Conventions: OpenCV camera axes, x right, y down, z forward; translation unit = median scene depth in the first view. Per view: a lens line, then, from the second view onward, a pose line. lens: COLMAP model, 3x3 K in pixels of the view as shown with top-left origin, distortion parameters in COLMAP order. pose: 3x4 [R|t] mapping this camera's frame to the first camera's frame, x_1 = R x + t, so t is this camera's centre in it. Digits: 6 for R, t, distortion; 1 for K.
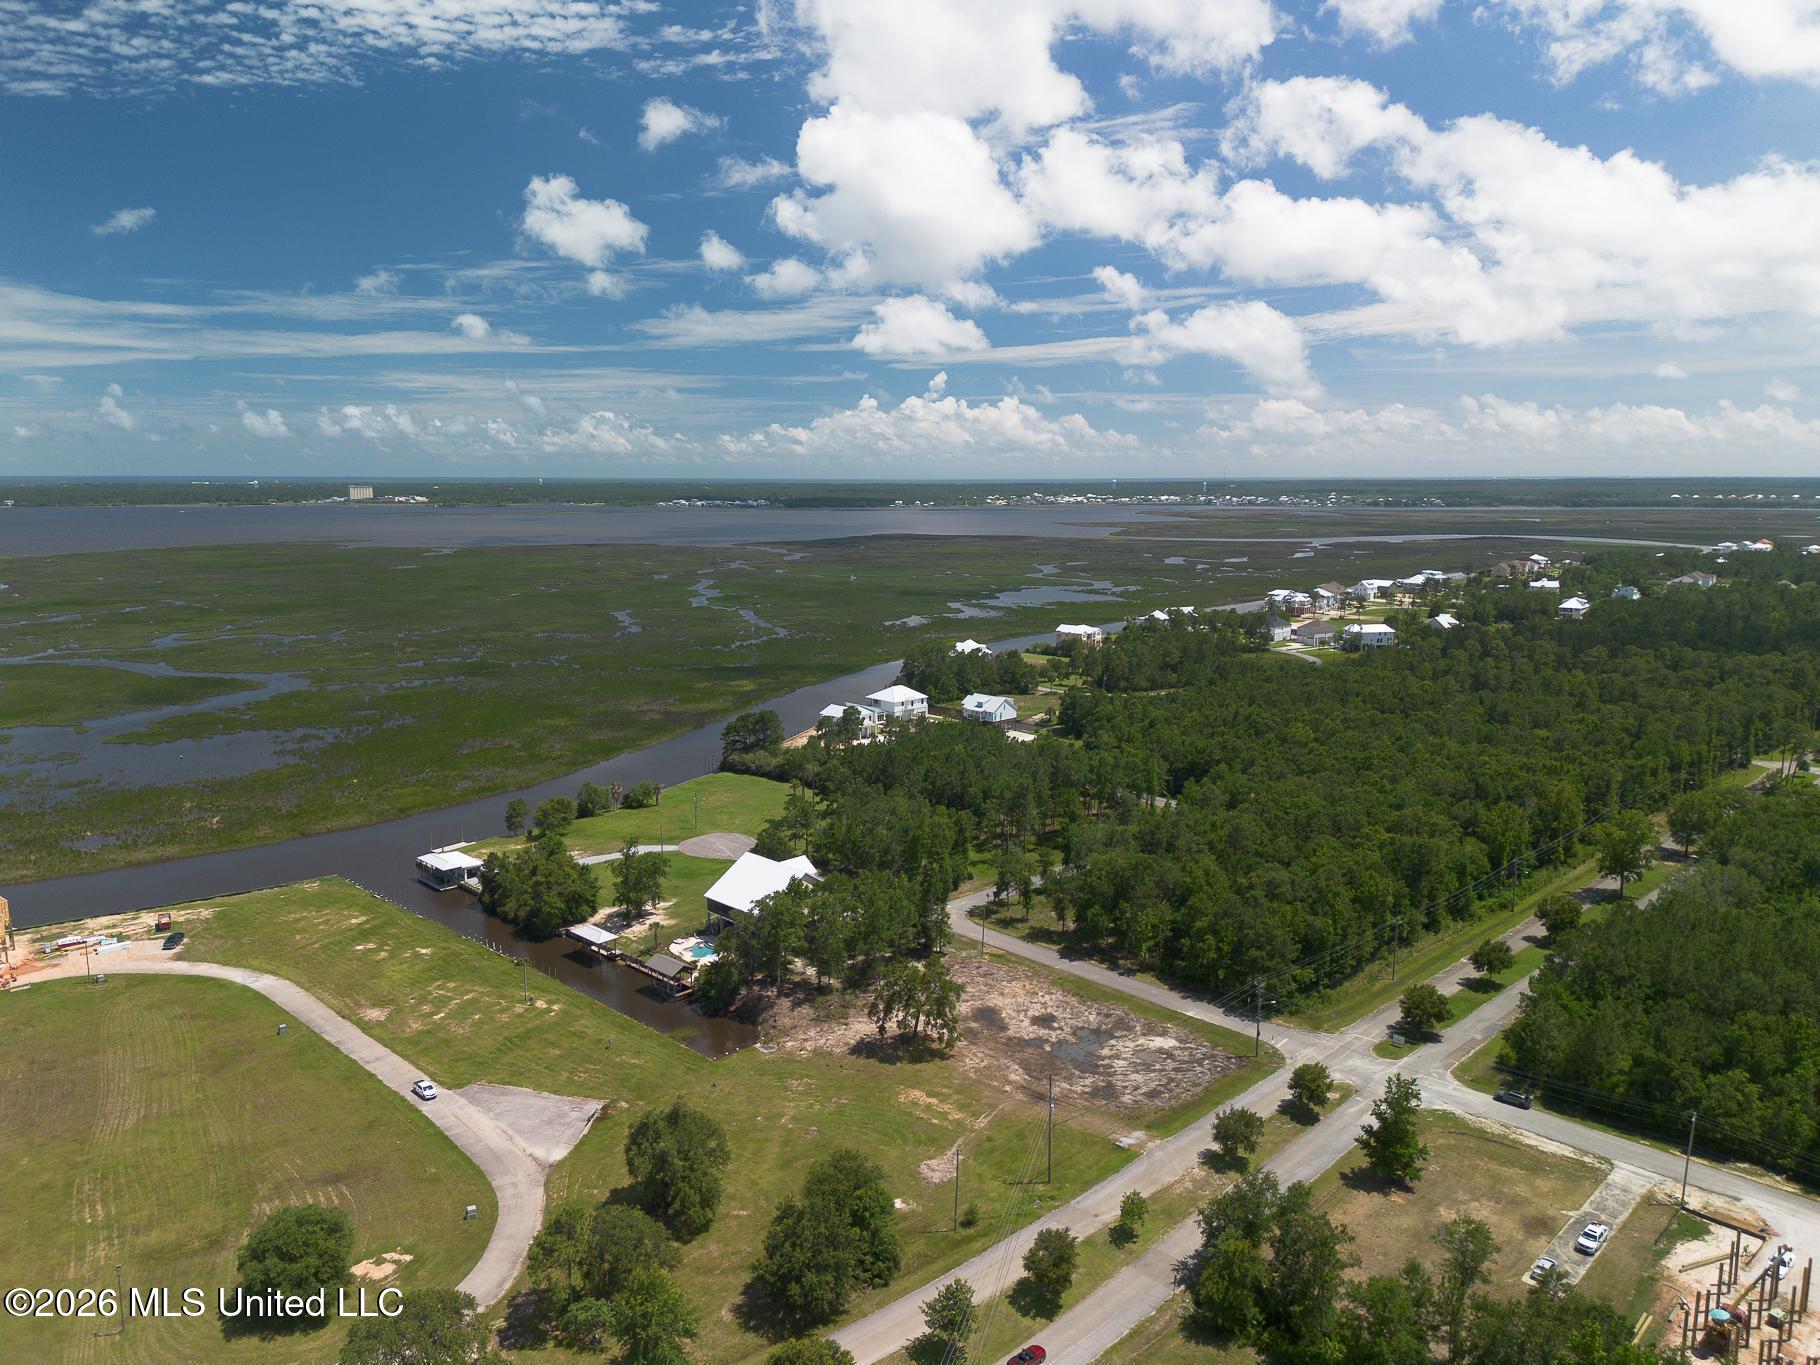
lens RADIAL K [[1287.7, 0, 910.0], [0, 1287.7, 682.5], [0, 0, 1]] dist [0.091989, -0.097552]
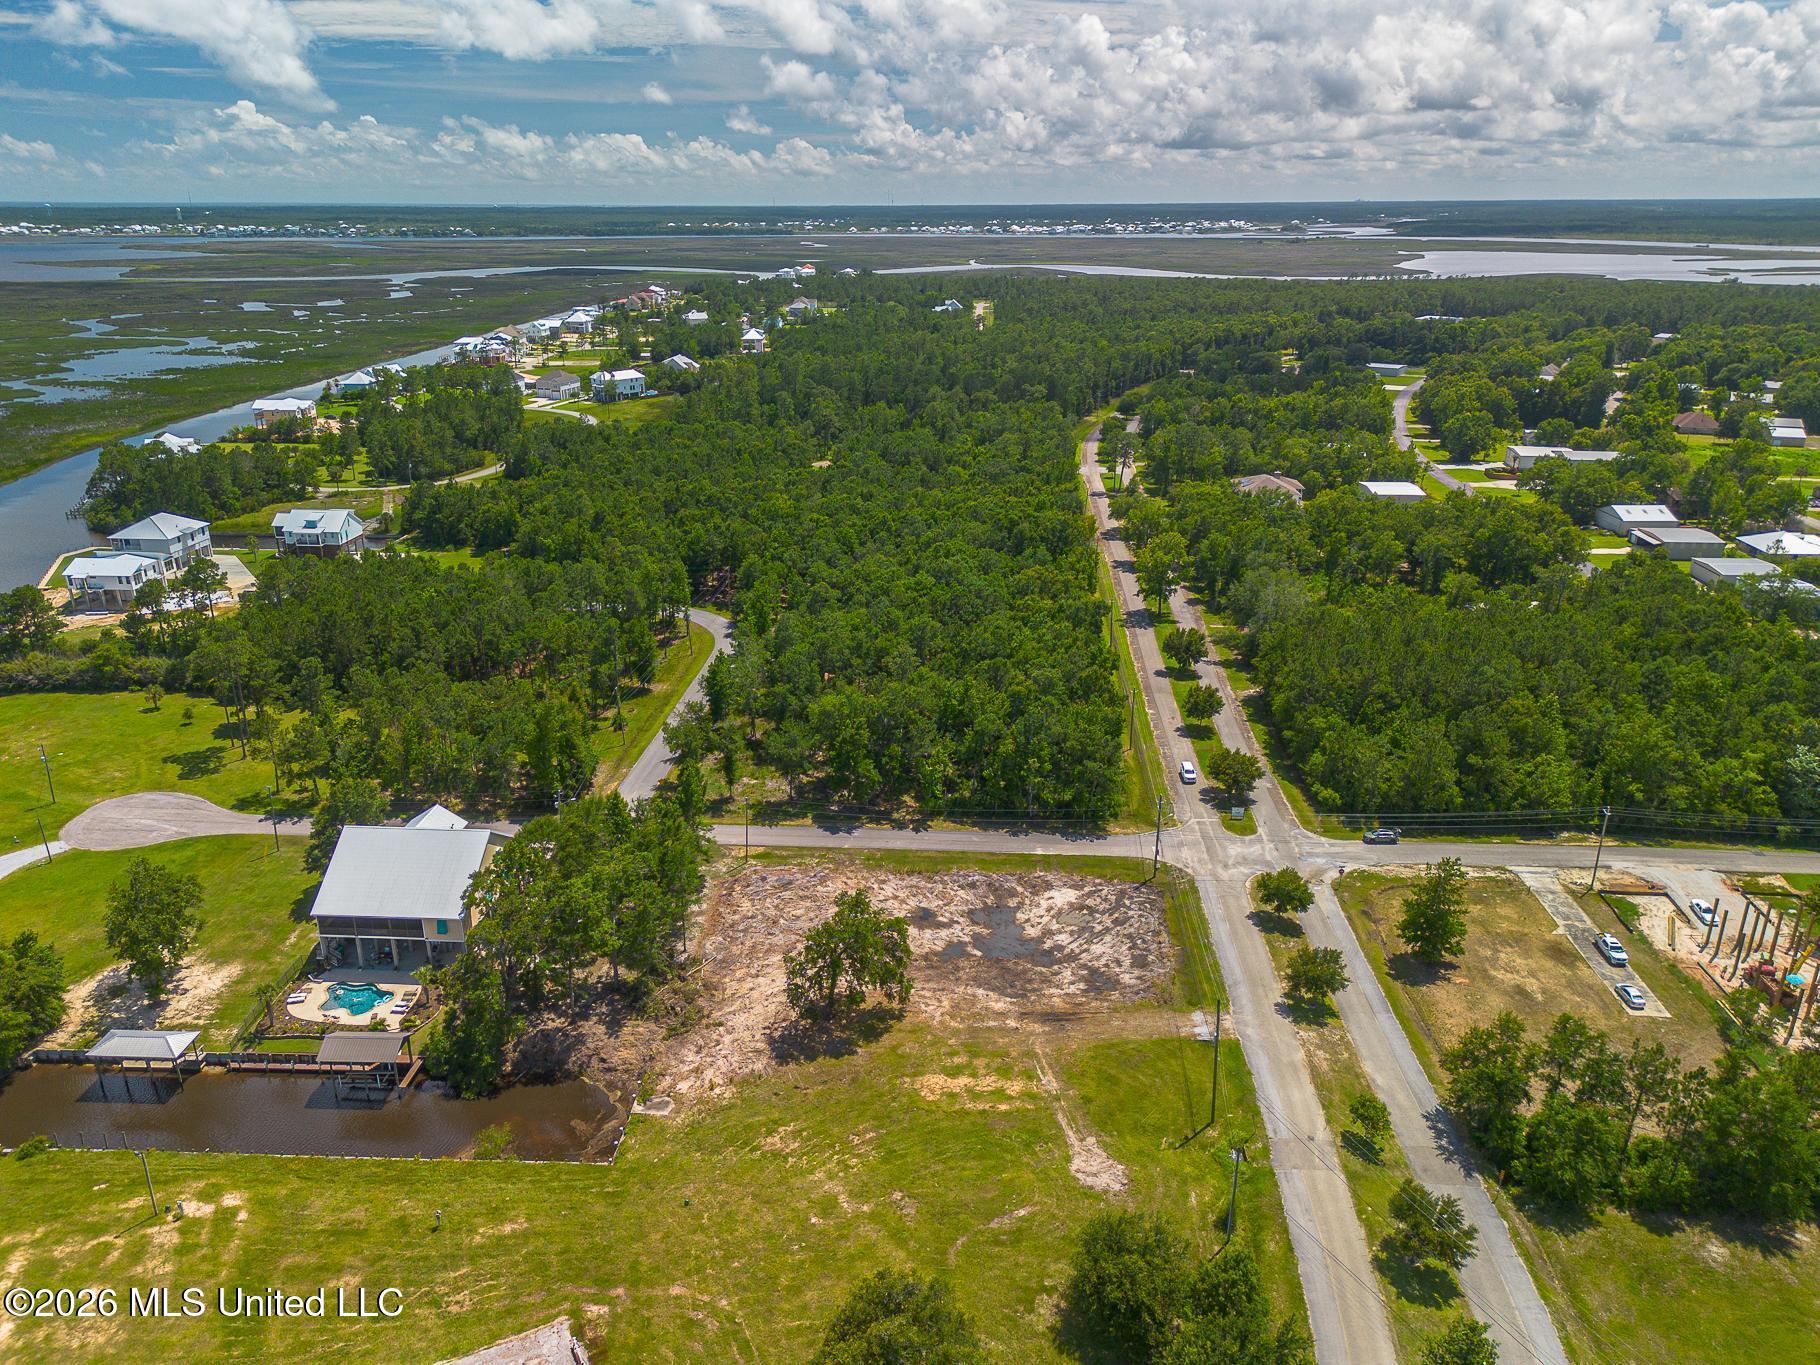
lens RADIAL K [[1287.7, 0, 910.0], [0, 1287.7, 682.5], [0, 0, 1]] dist [0.091989, -0.097552]
pose [[0.749594, -0.233075, 0.619504, -0.345166], [0.109203, 0.966673, 0.231555, -0.061890], [-0.652828, -0.105921, 0.750064, 0.406221]]
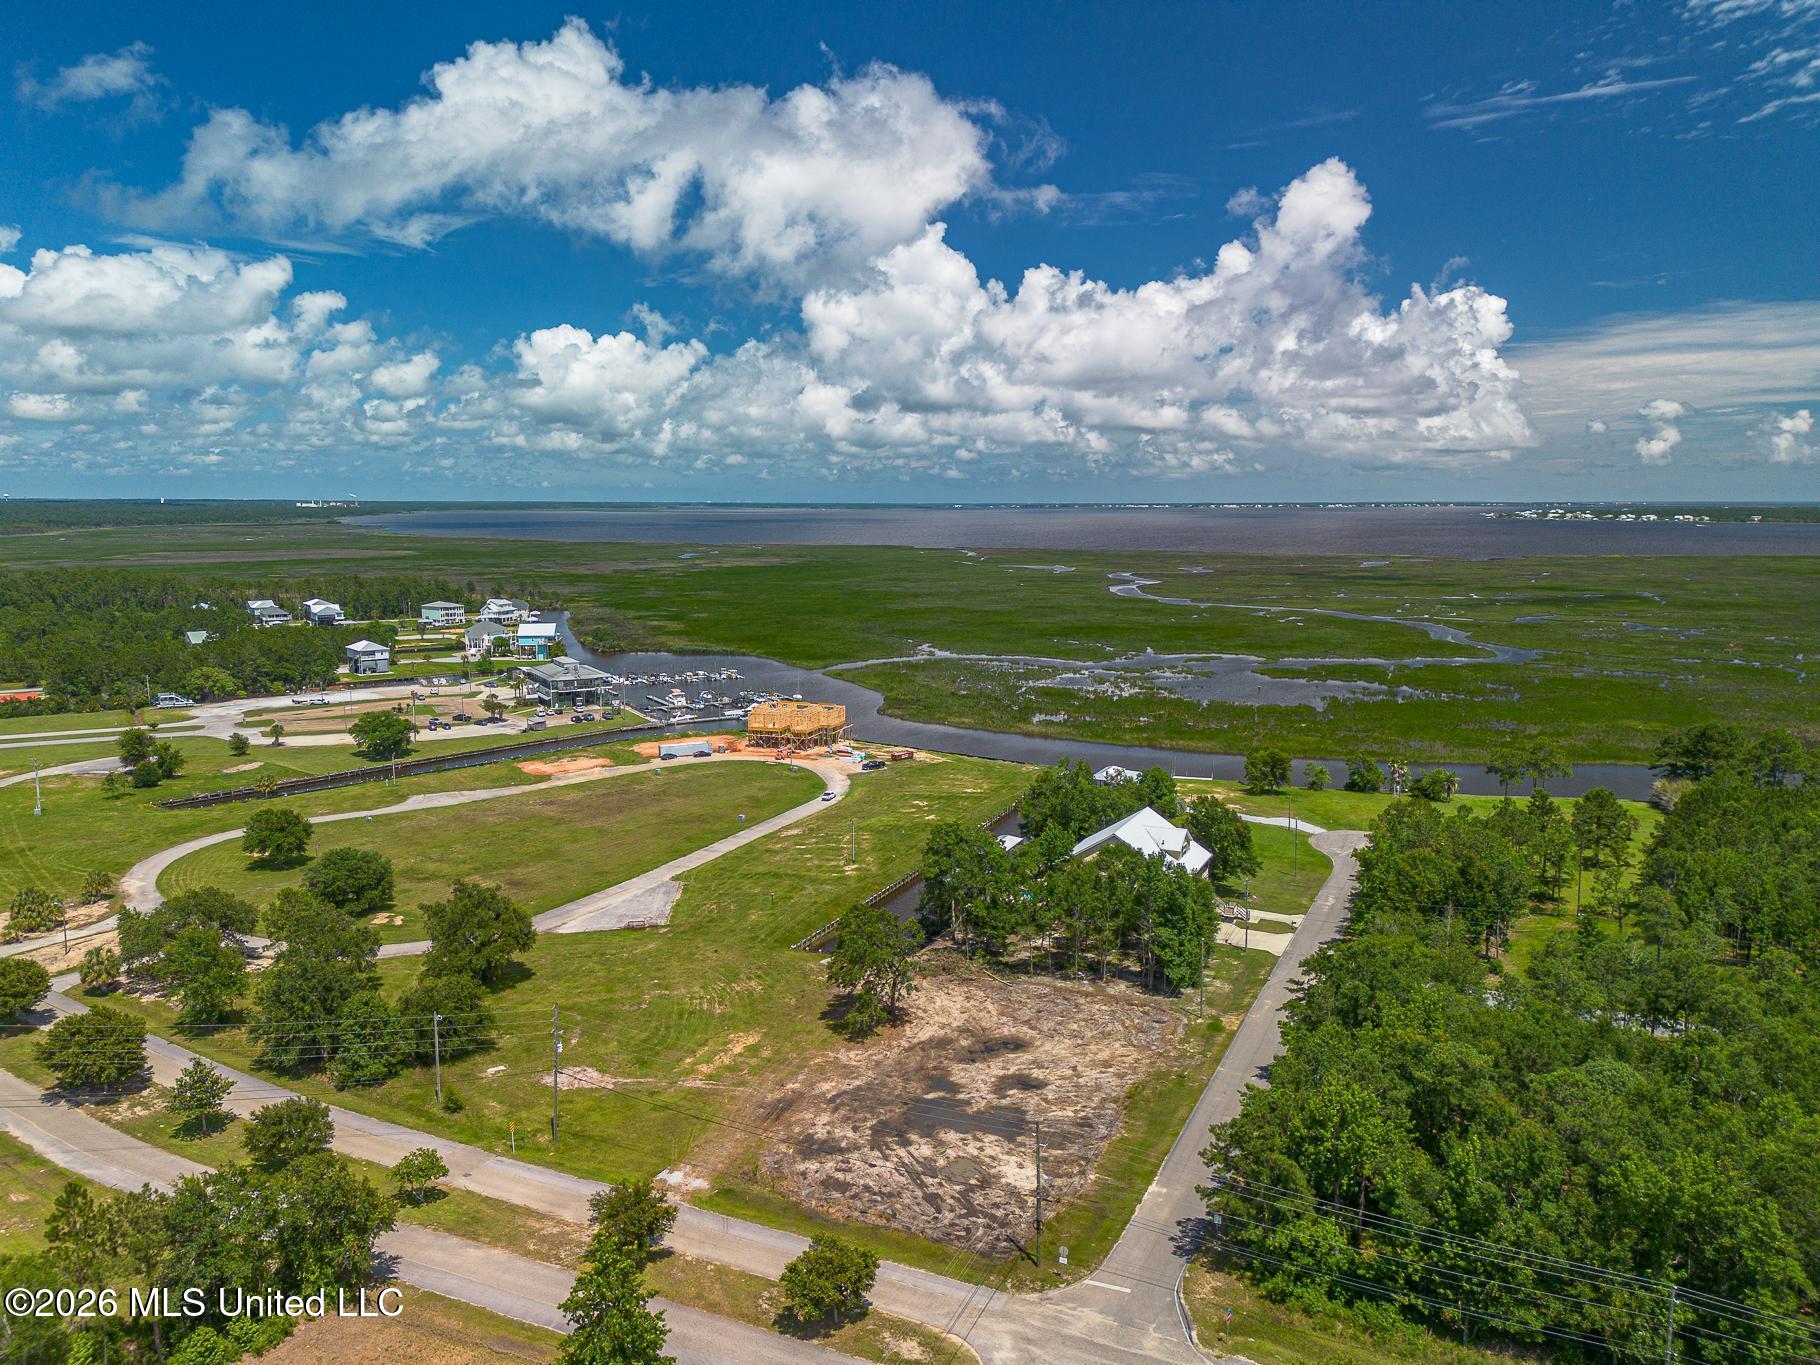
lens RADIAL K [[1287.7, 0, 910.0], [0, 1287.7, 682.5], [0, 0, 1]] dist [0.091989, -0.097552]
pose [[0.343741, 0.134810, -0.929338, 0.644074], [-0.151593, 0.984628, 0.086760, 0.009396], [0.926748, 0.111058, 0.358893, 0.655456]]
